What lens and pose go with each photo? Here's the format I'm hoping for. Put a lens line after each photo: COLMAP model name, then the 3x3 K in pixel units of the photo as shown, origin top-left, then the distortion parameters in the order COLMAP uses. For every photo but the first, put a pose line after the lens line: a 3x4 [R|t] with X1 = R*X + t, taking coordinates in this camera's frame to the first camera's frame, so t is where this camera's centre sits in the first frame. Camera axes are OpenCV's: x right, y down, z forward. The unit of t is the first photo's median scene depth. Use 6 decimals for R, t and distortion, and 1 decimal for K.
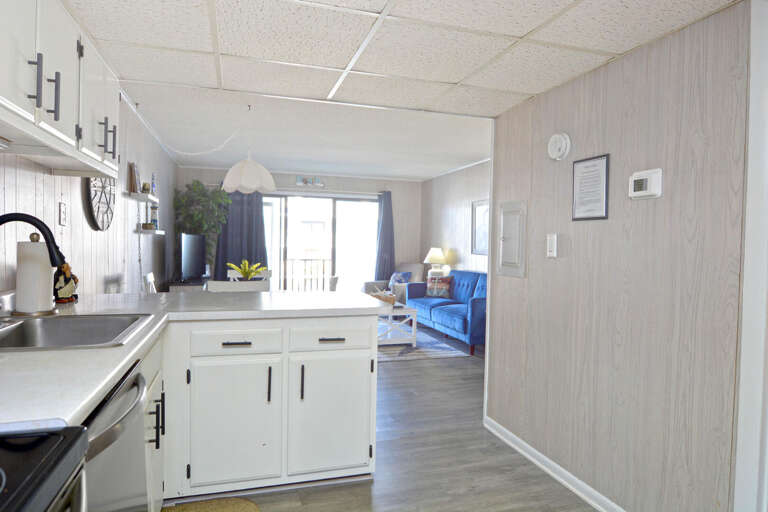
lens RADIAL K [[470.2, 0, 384.0], [0, 470.2, 256.0], [0, 0, 1]] dist [-0.003719, -0.001667]
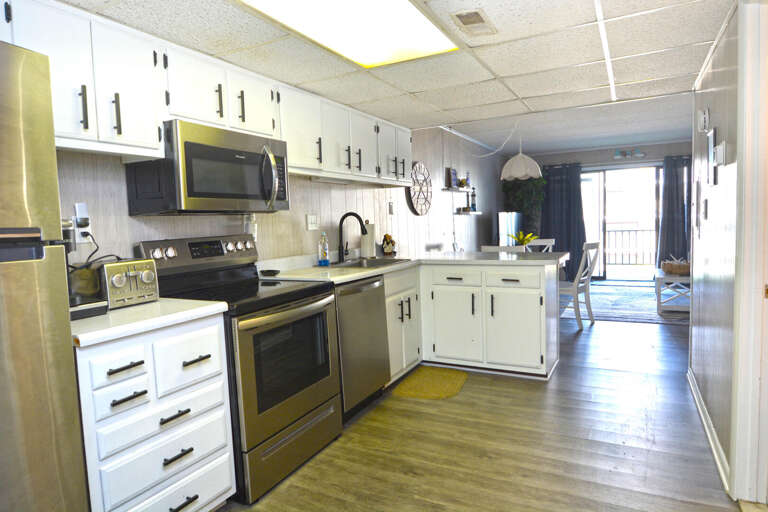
lens RADIAL K [[470.2, 0, 384.0], [0, 470.2, 256.0], [0, 0, 1]] dist [-0.003719, -0.001667]
pose [[0.704996, 0.008526, -0.709160, 0.374049], [0.029715, 0.998695, 0.041547, 0.012462], [0.708589, -0.050363, 0.703822, -0.202723]]
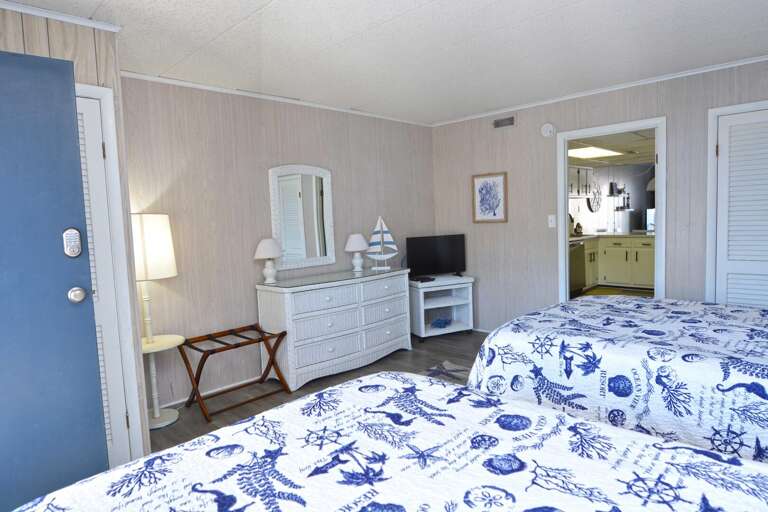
lens RADIAL K [[470.2, 0, 384.0], [0, 470.2, 256.0], [0, 0, 1]] dist [-0.003719, -0.001667]
pose [[0.475529, 0.038650, -0.878850, 1.030290], [0.019232, 0.998339, 0.054311, 0.024759], [0.879490, -0.042728, 0.473996, -1.173342]]
